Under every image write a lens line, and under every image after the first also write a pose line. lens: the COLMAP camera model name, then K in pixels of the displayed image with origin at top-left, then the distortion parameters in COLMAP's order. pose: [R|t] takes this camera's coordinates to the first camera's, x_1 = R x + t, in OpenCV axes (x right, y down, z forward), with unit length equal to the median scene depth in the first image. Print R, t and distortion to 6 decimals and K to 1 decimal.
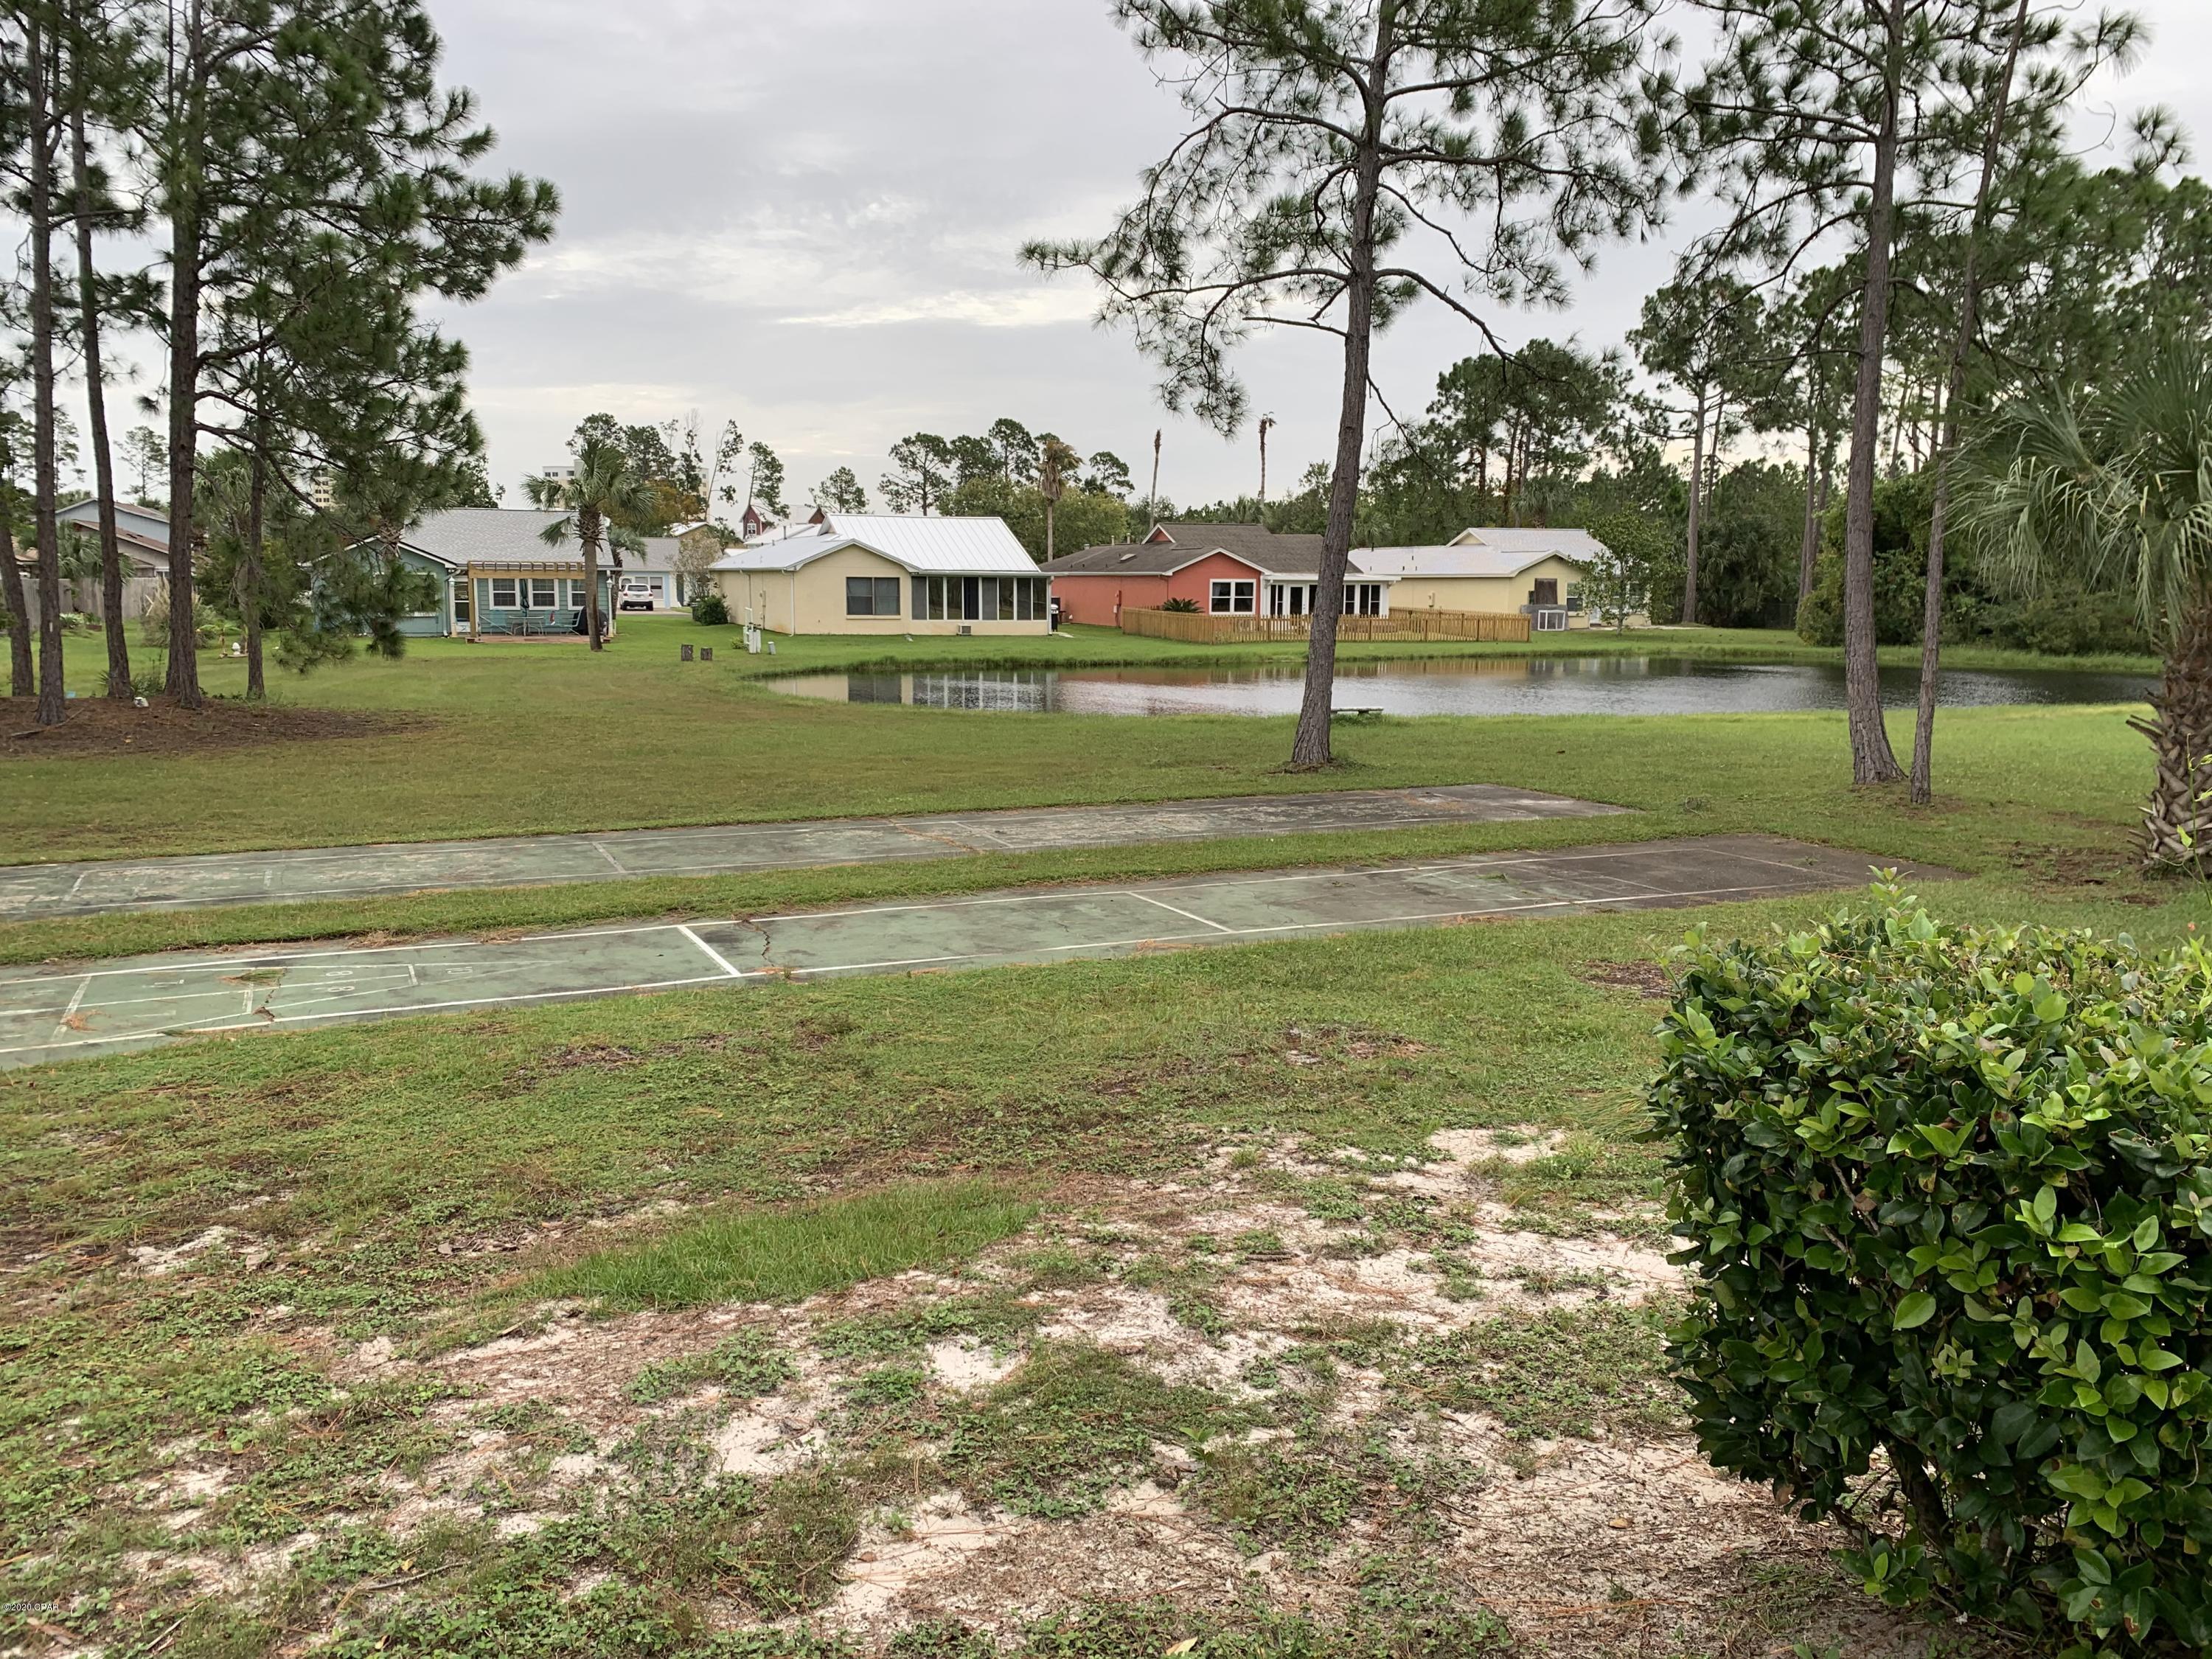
lens RADIAL K [[1655.0, 0, 1107.6], [0, 1655.0, 800.7], [0, 0, 1]] dist [-0.055418, 0.117536]
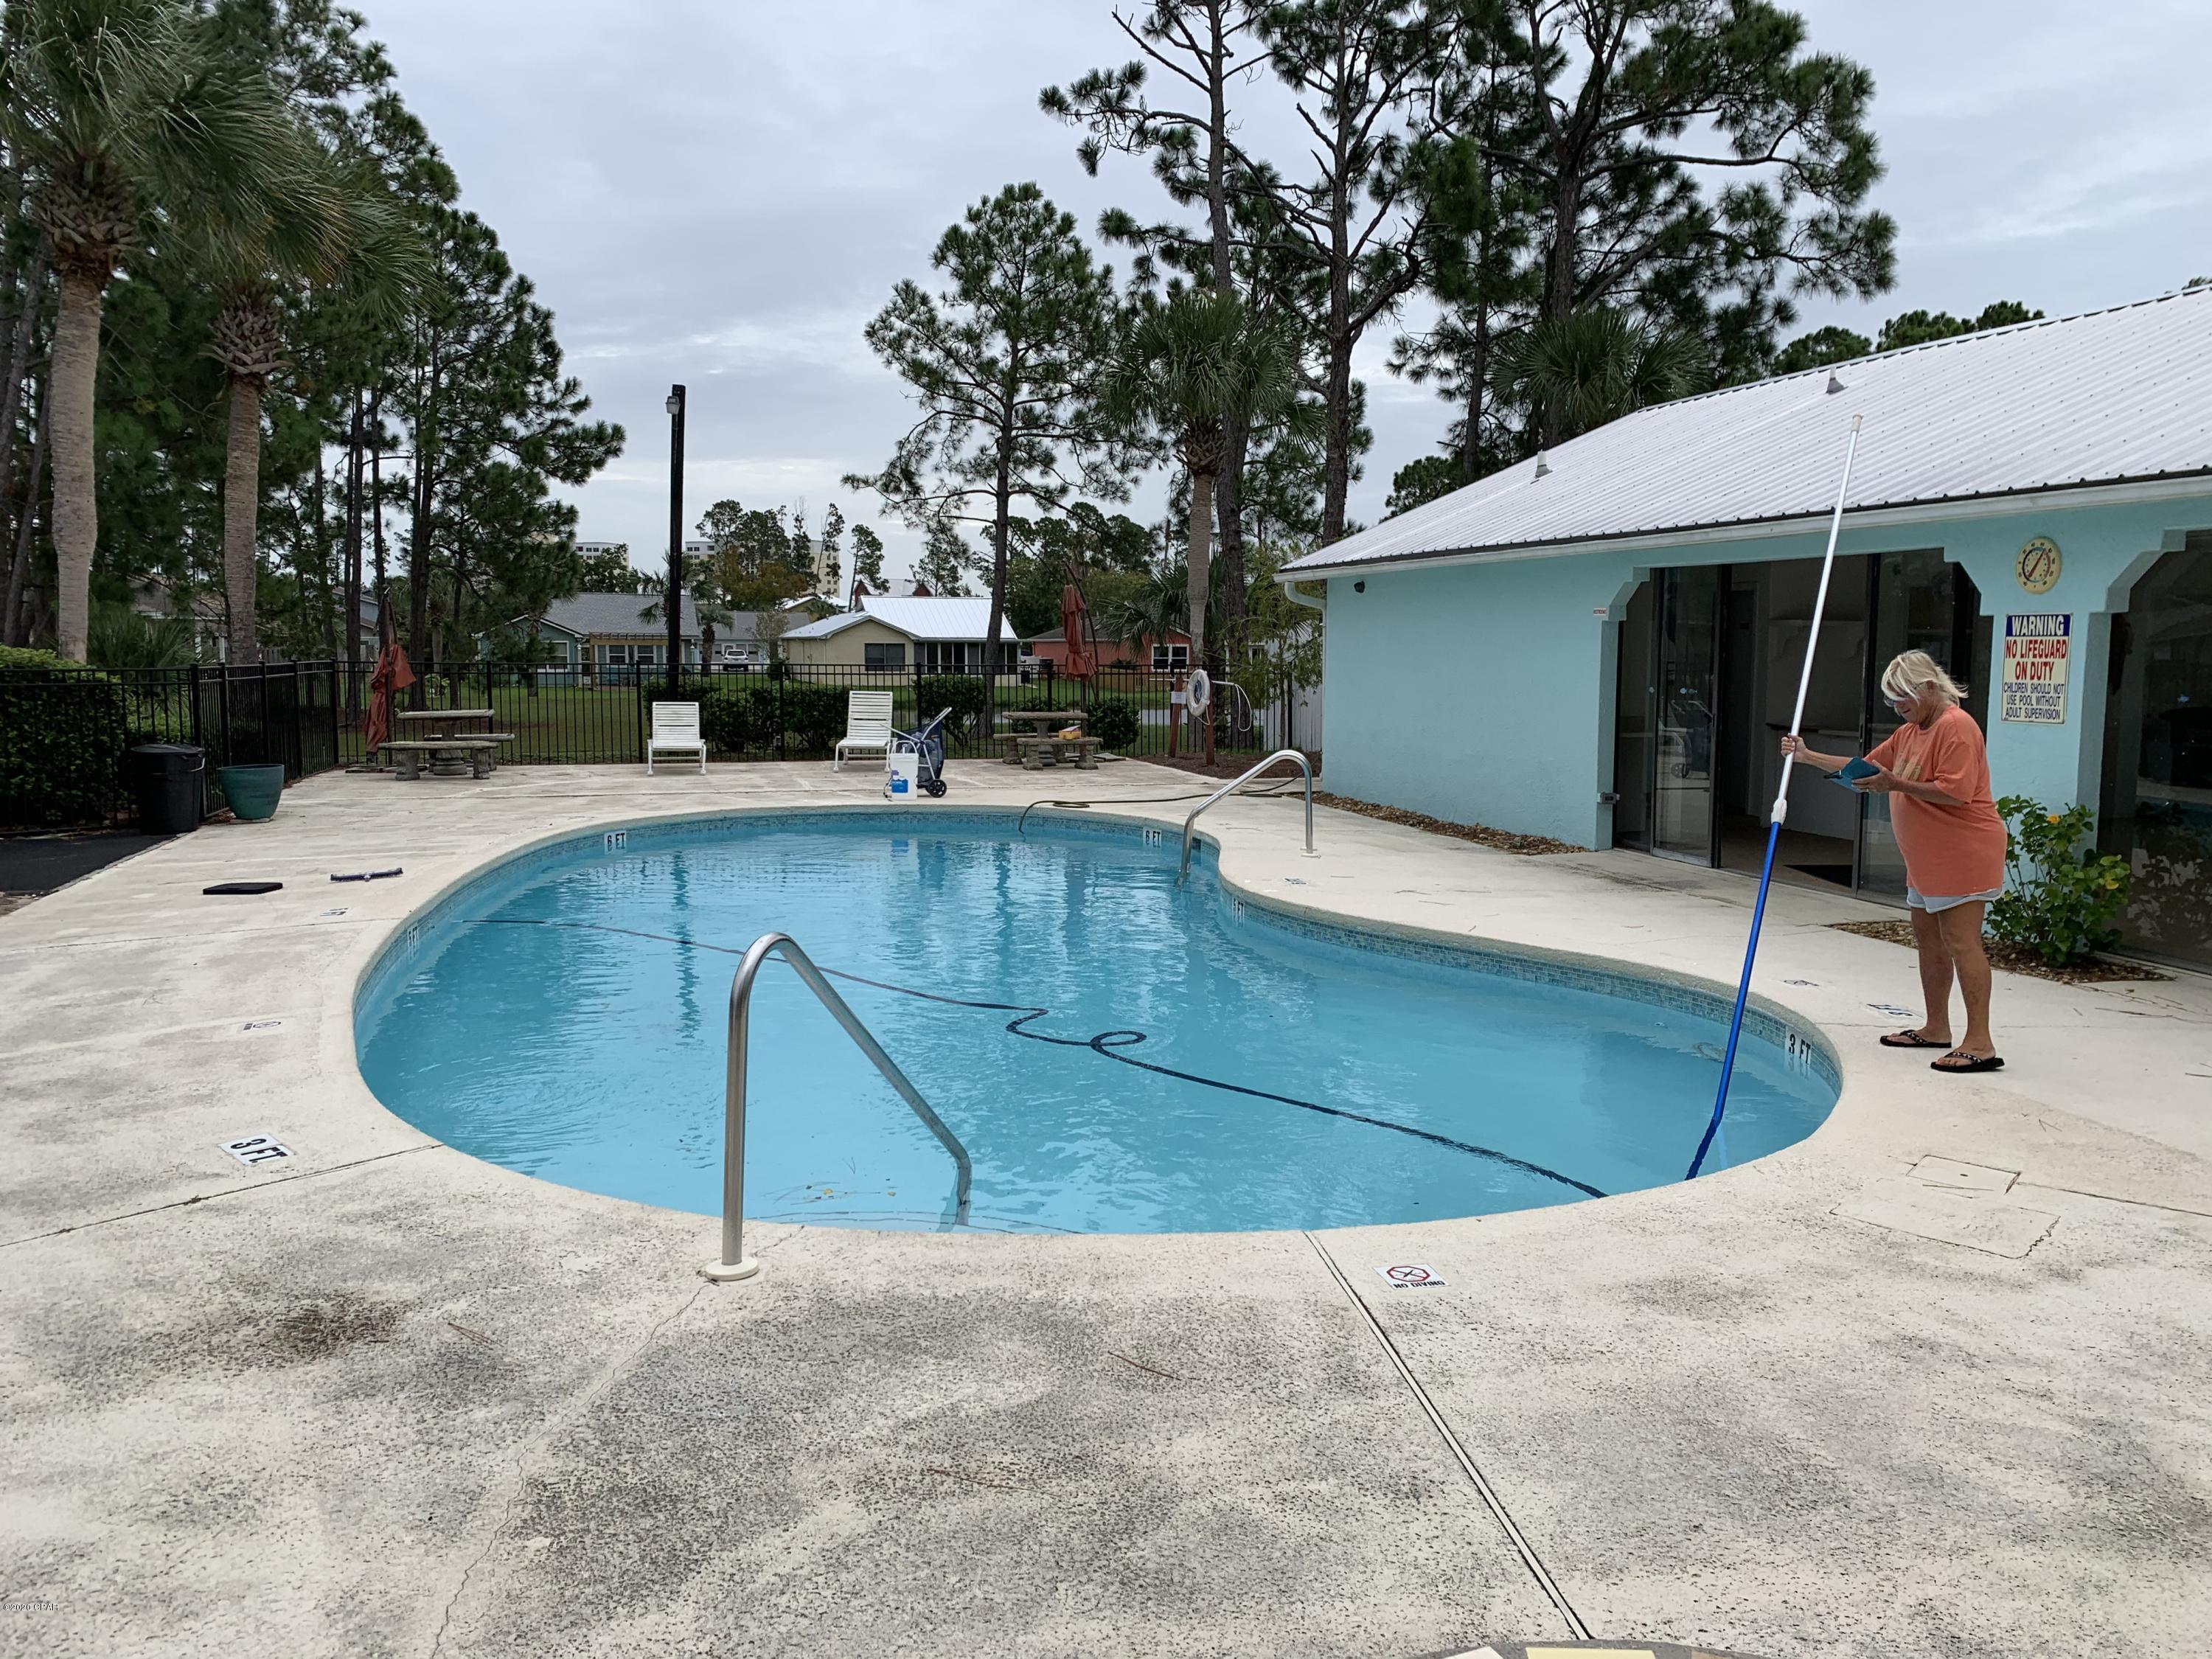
lens RADIAL K [[1696.7, 0, 1106.0], [0, 1696.7, 829.5], [0, 0, 1]] dist [0.006469, 0.000950]
pose [[0.995882, 0.009314, -0.090181, 0.342975], [-0.011616, 0.999619, -0.025029, 0.100397], [0.089914, 0.025974, 0.995611, -0.748144]]
